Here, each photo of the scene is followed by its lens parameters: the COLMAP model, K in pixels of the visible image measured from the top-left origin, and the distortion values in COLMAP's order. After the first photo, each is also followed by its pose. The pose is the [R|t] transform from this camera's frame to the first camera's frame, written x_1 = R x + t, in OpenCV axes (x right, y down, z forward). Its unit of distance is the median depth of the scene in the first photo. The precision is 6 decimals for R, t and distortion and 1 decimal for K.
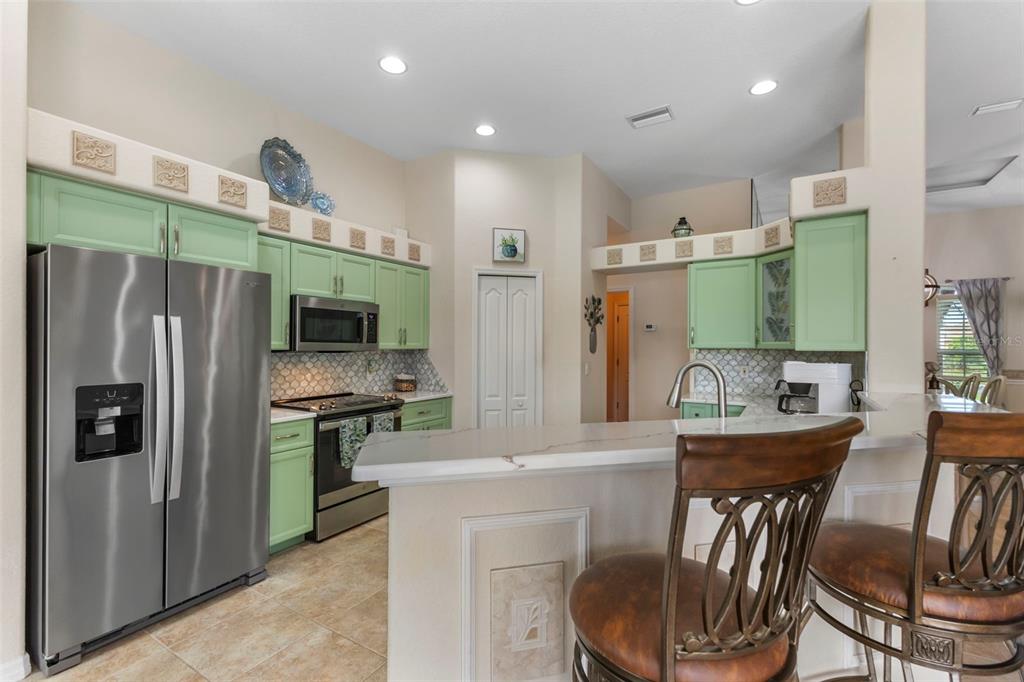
lens RADIAL K [[443.2, 0, 514.3], [0, 443.2, 341.4], [0, 0, 1]] dist [0.007856, -0.000124]
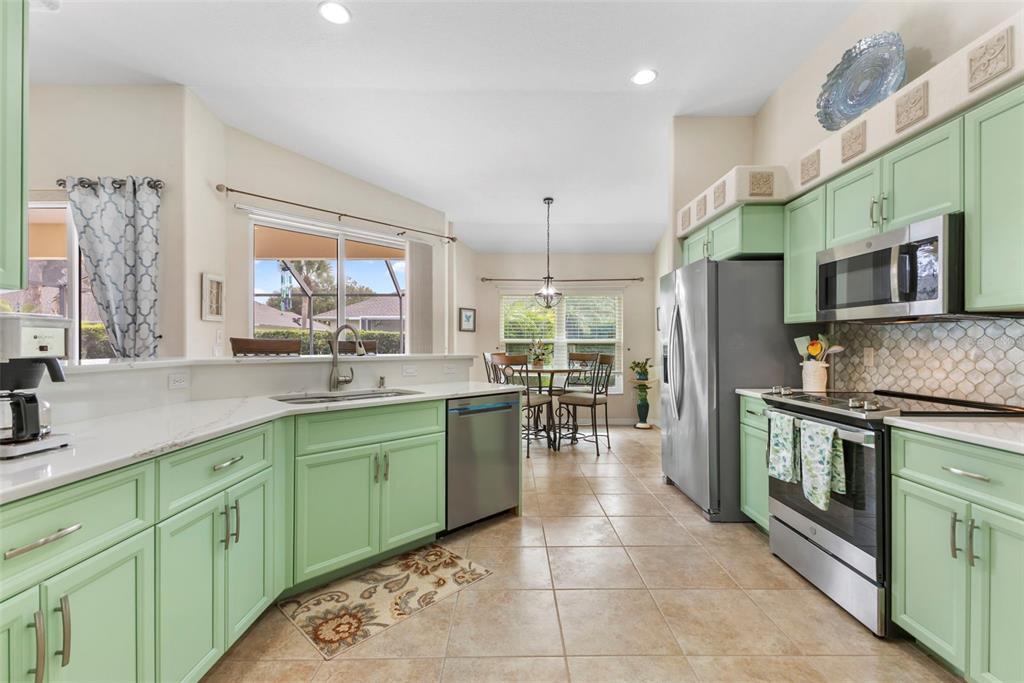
lens RADIAL K [[445.8, 0, 513.9], [0, 445.8, 342.2], [0, 0, 1]] dist [0.010883, -0.000155]
pose [[-0.851997, -0.004820, -0.523525, 0.326862], [0.002720, 0.999903, -0.013633, 0.055813], [0.523540, -0.013039, -0.851901, 1.168721]]
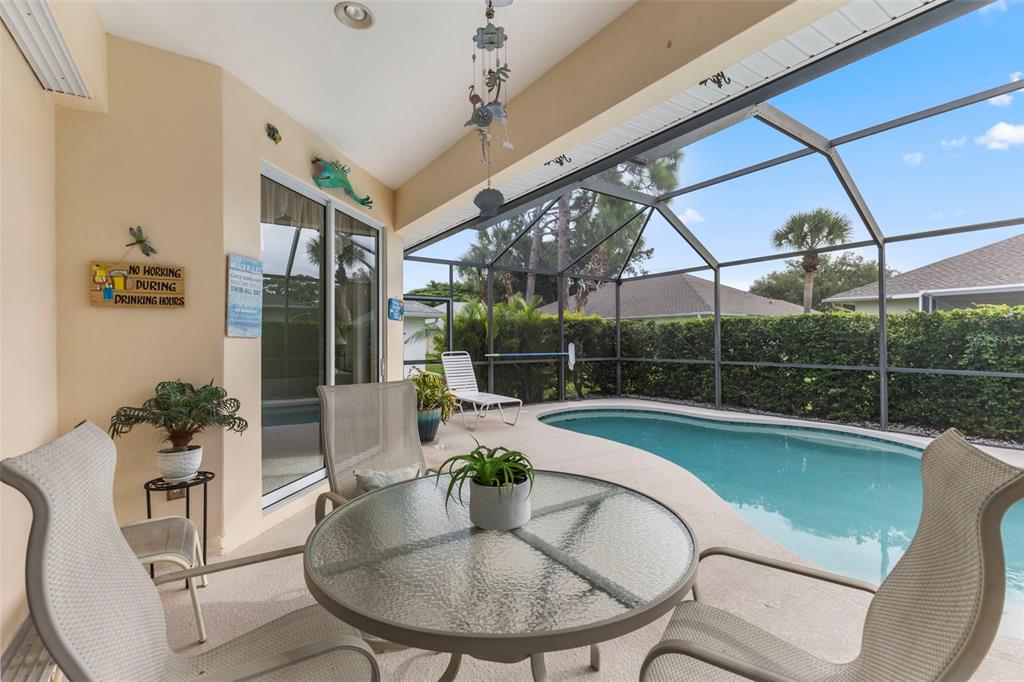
lens RADIAL K [[444.0, 0, 515.0], [0, 444.0, 336.4], [0, 0, 1]] dist [0.009162, -0.000078]
pose [[-0.912109, 0.001489, 0.409944, 0.458717], [-0.003950, 0.999915, -0.012421, 0.047299], [-0.409928, -0.012949, -0.912026, -0.265662]]
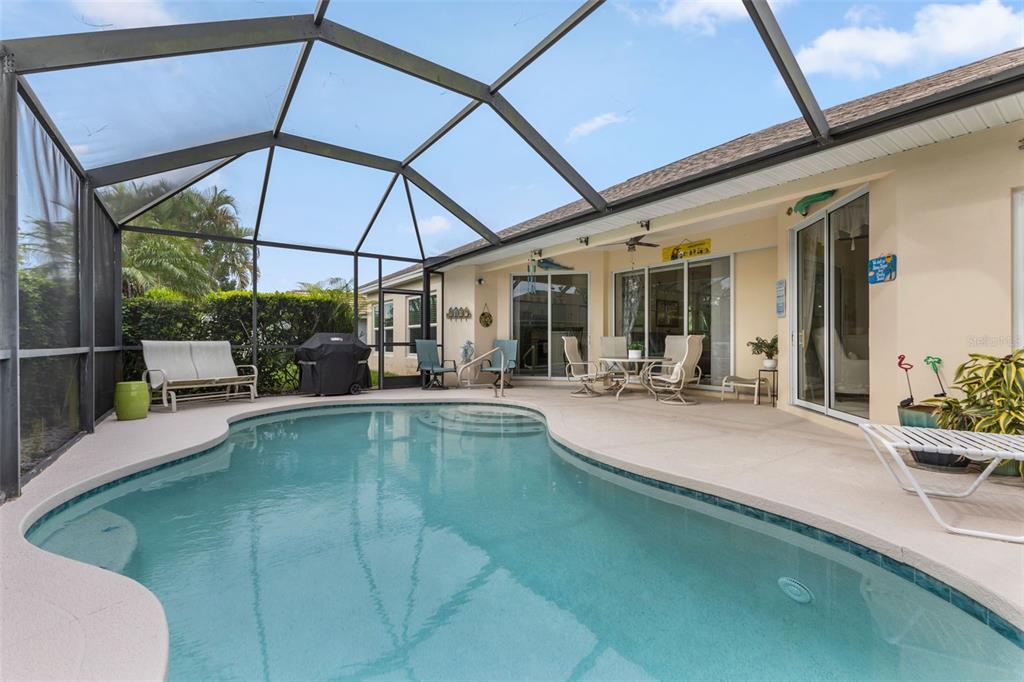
lens RADIAL K [[438.4, 0, 515.3], [0, 438.4, 341.4], [0, 0, 1]] dist [-0.000145, 0.000081]
pose [[0.924747, -0.002842, -0.380572, 0.894692], [0.003991, 0.999990, 0.002232, 0.125720], [0.380562, -0.003583, 0.924748, -2.698158]]
